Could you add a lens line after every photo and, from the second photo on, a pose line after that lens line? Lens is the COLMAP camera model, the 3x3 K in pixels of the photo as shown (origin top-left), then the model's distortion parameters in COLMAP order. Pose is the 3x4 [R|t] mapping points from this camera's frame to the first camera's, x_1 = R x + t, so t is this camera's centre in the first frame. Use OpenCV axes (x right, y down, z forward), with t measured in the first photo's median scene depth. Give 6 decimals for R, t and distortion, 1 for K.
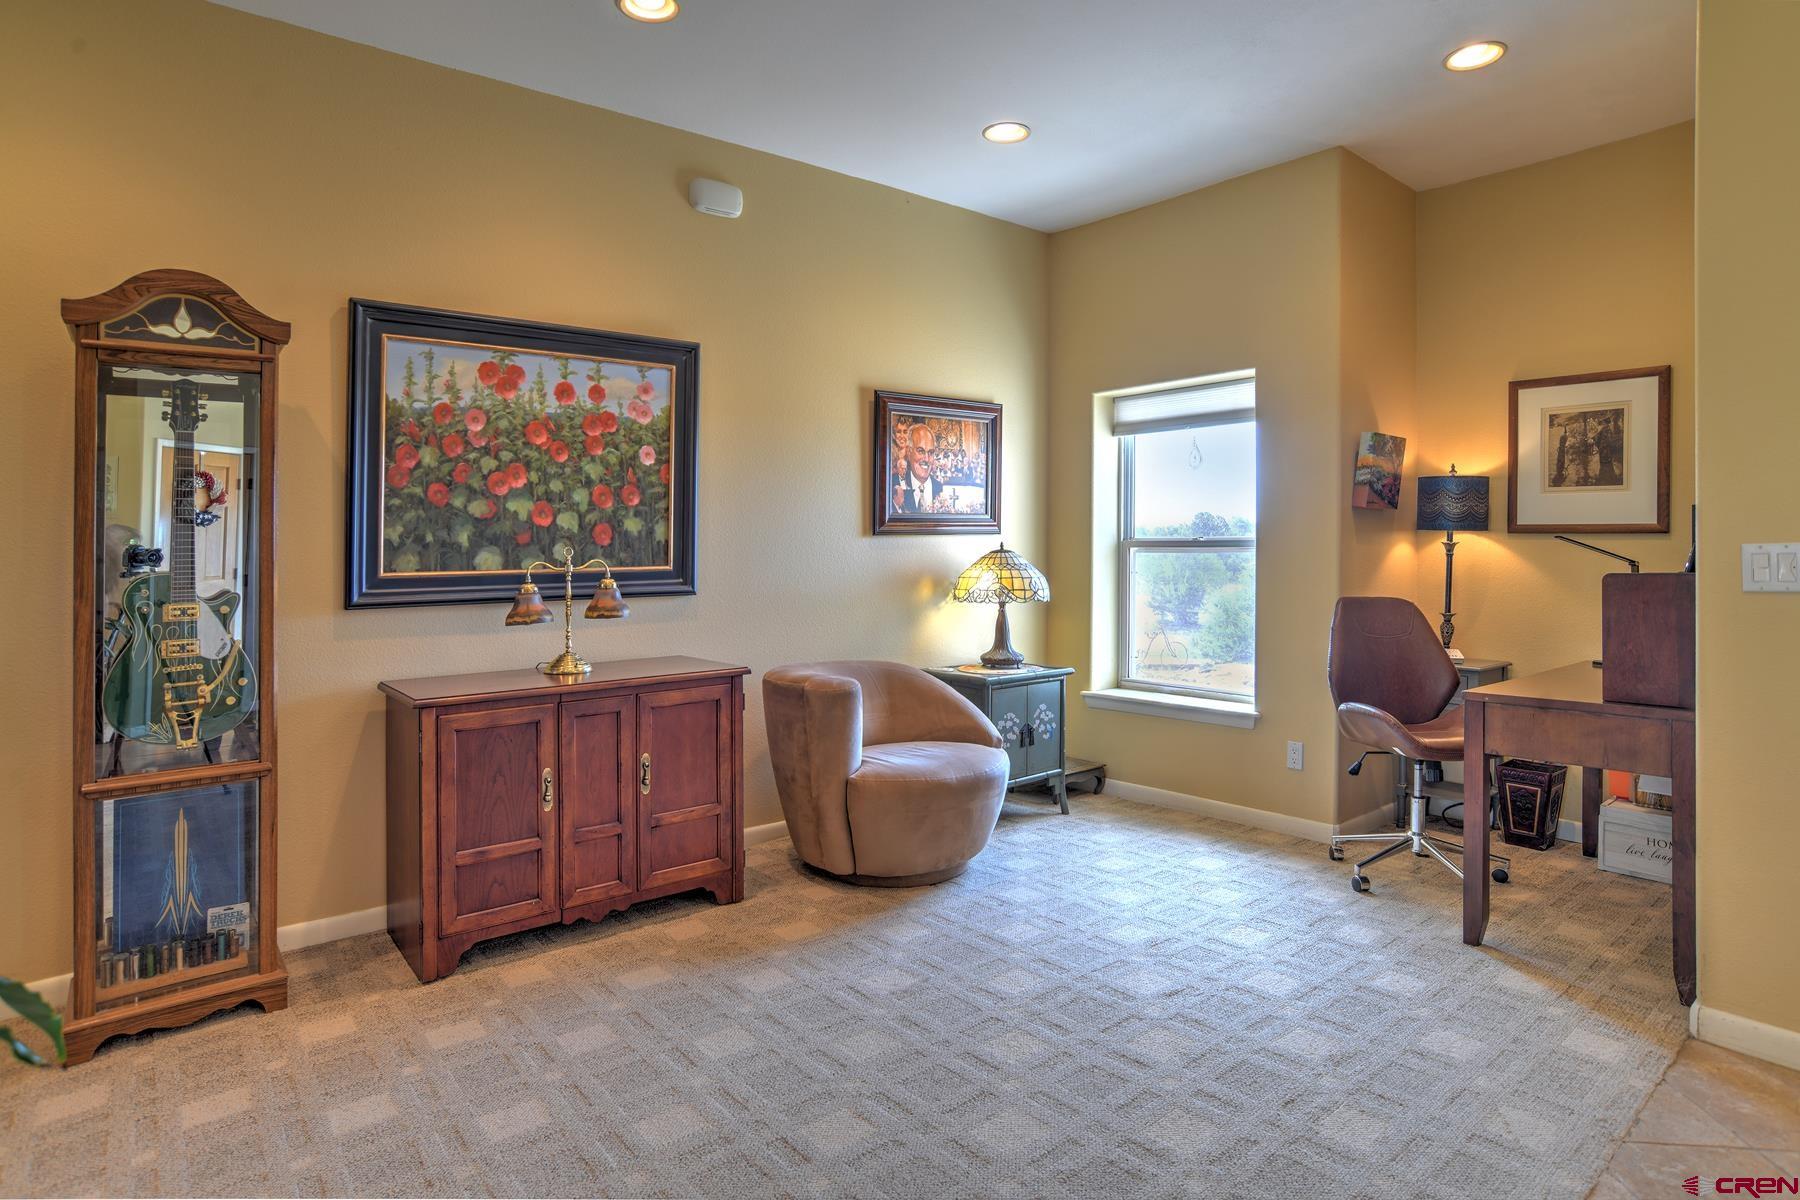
lens RADIAL K [[992.8, 0, 898.0], [0, 992.8, 550.3], [0, 0, 1]] dist [-0.085529, 0.043022]
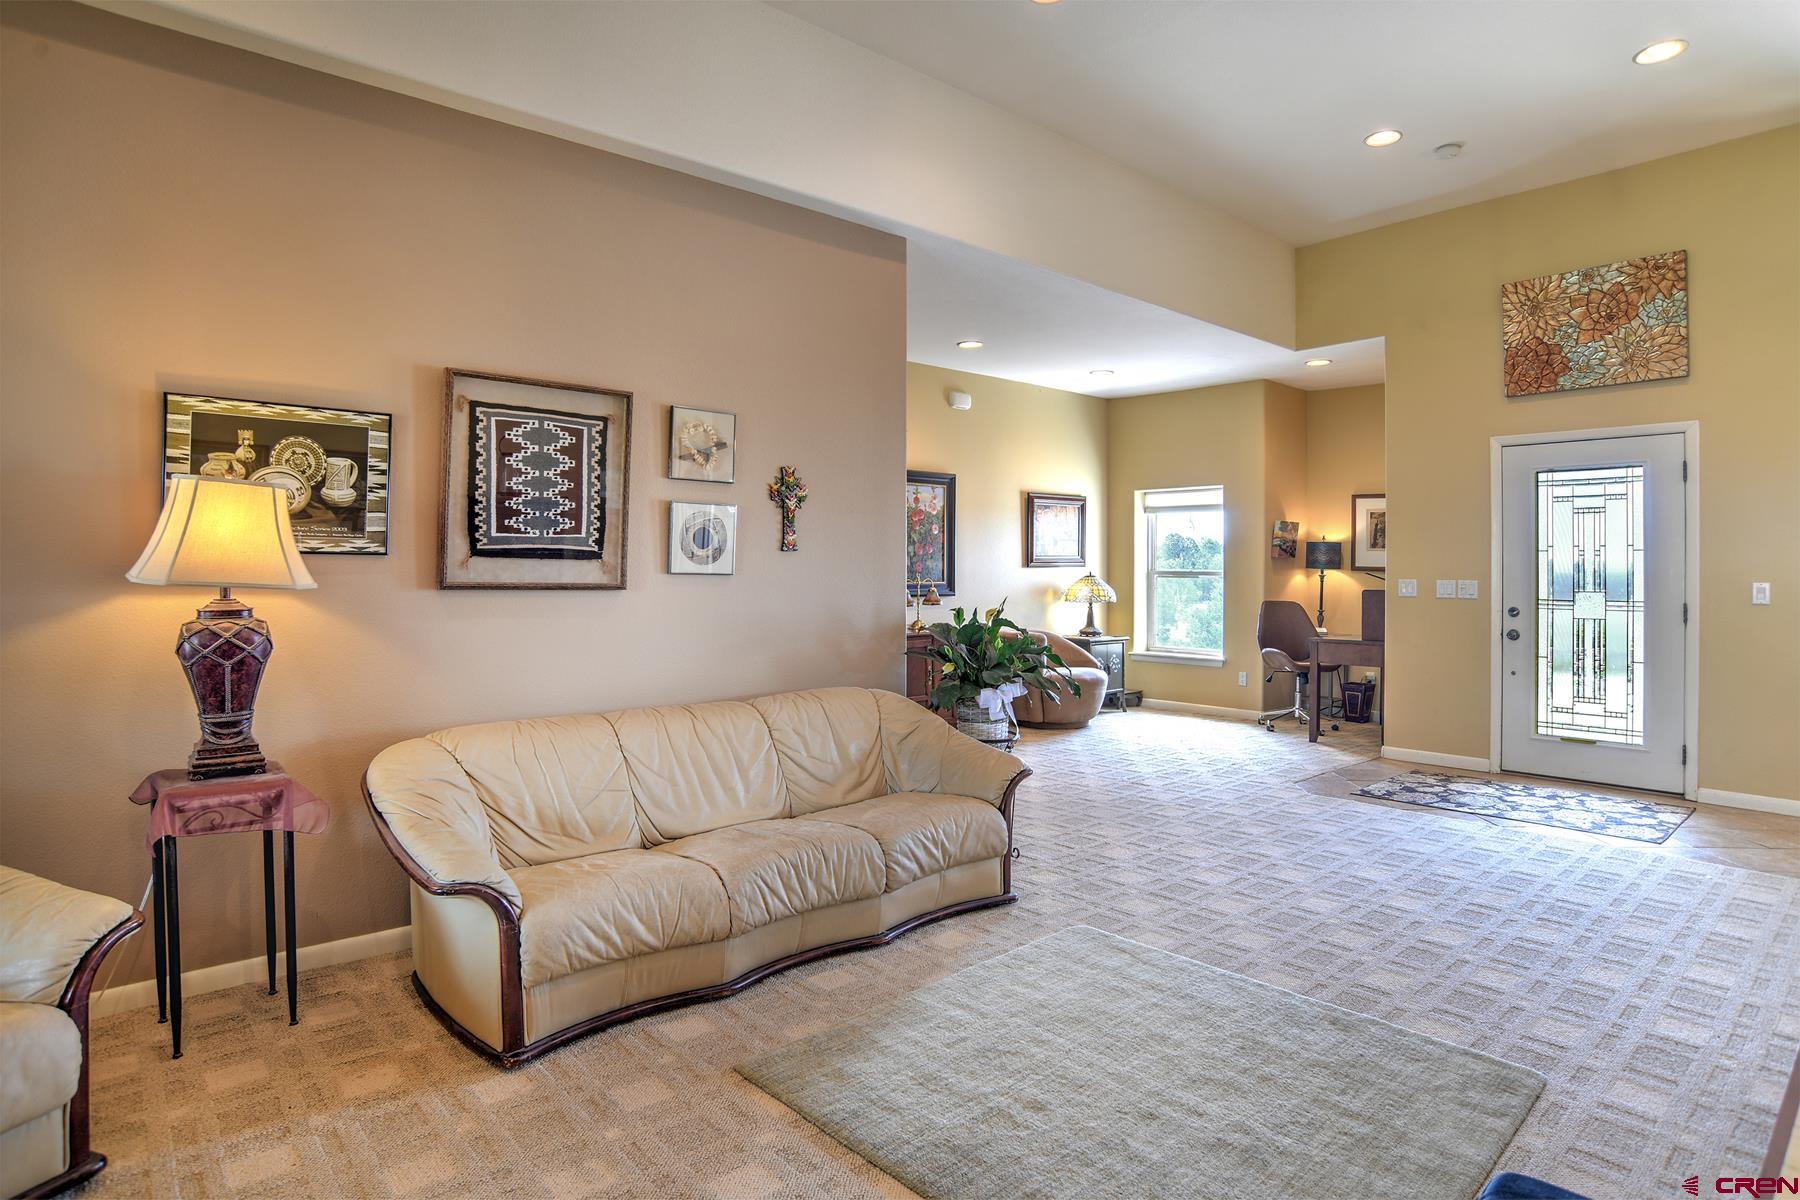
lens RADIAL K [[952.5, 0, 894.0], [0, 952.5, 544.1], [0, 0, 1]] dist [-0.018496, 0.000633]
pose [[0.999804, 0.013057, 0.014886, -0.337186], [-0.012649, 0.999551, -0.027167, -0.007218], [-0.015234, 0.026974, 0.999520, -0.931353]]
